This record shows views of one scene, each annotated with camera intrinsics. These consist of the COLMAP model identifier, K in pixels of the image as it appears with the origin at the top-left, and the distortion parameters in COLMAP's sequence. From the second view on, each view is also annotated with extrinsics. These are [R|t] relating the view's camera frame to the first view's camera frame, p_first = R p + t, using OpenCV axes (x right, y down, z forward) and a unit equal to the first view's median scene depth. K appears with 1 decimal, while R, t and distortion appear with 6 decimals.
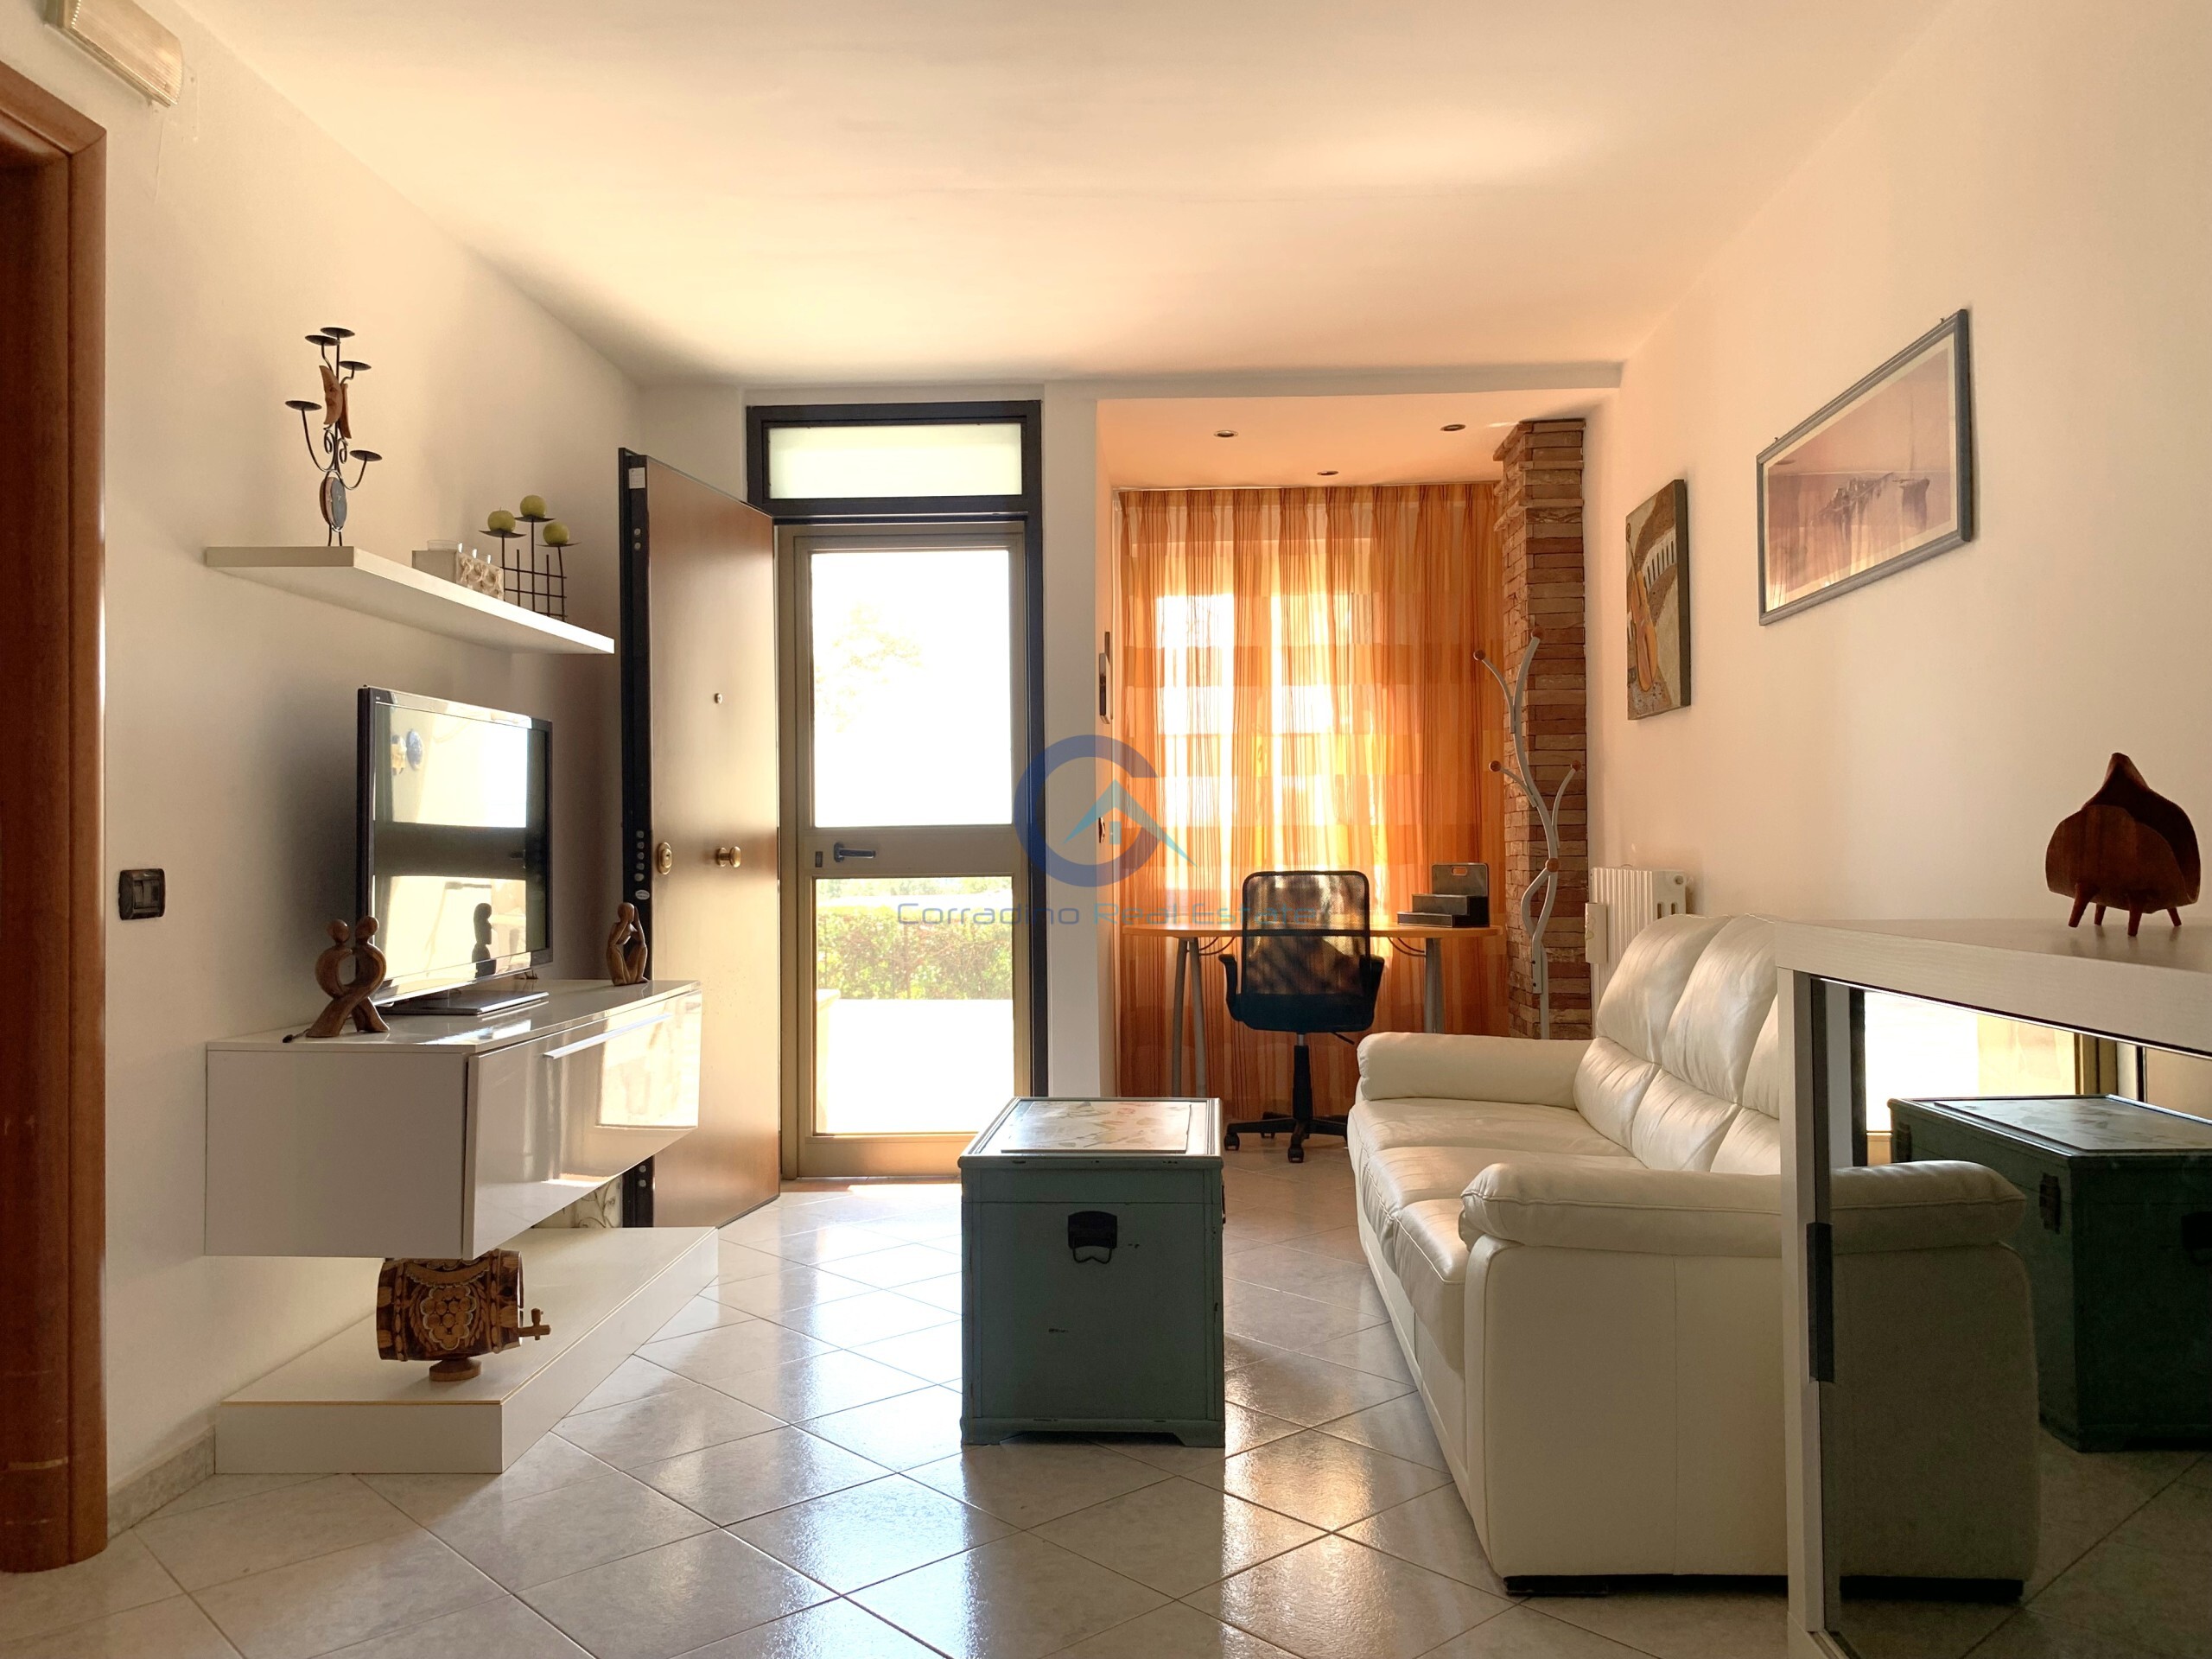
lens RADIAL K [[1714.9, 0, 1100.1], [0, 1714.9, 829.3], [0, 0, 1]] dist [0.091093, -0.213003]
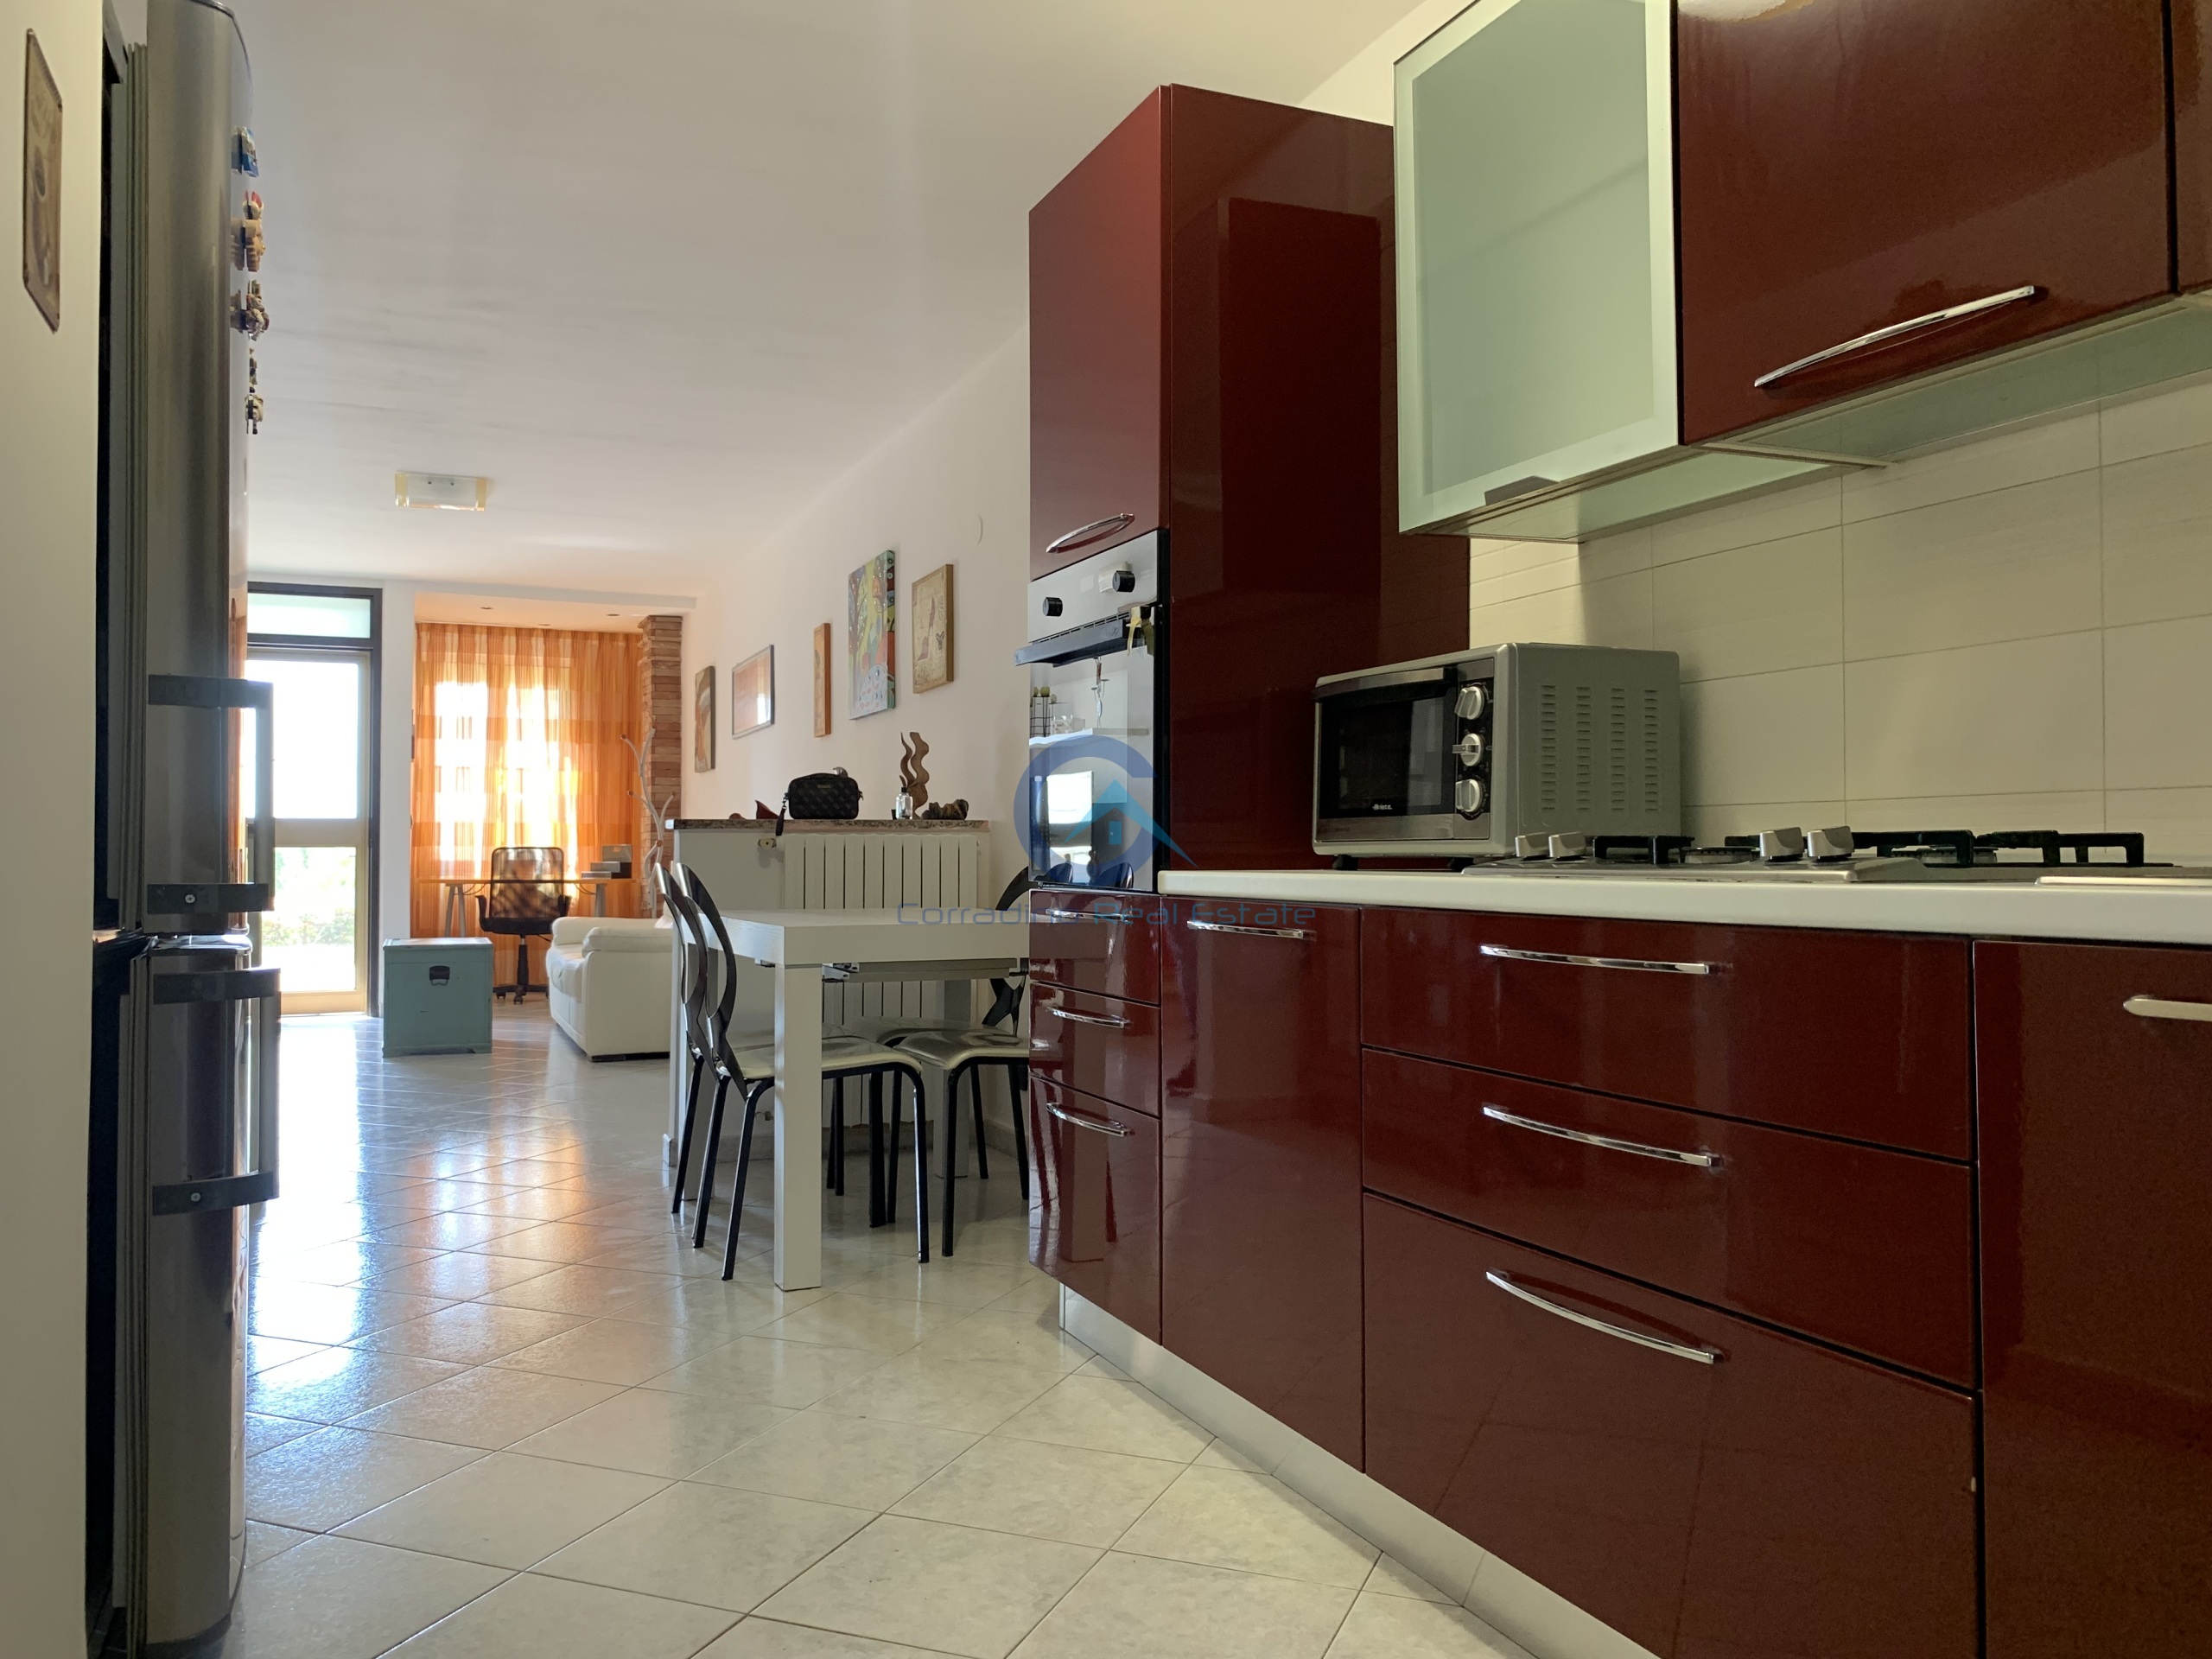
lens RADIAL K [[1714.9, 0, 1100.1], [0, 1714.9, 829.3], [0, 0, 1]] dist [0.091093, -0.213003]
pose [[0.903965, 0.019994, 0.427139, -0.106285], [-0.017743, 0.999800, -0.009250, 0.011373], [-0.427238, 0.000783, 0.904139, -0.849540]]
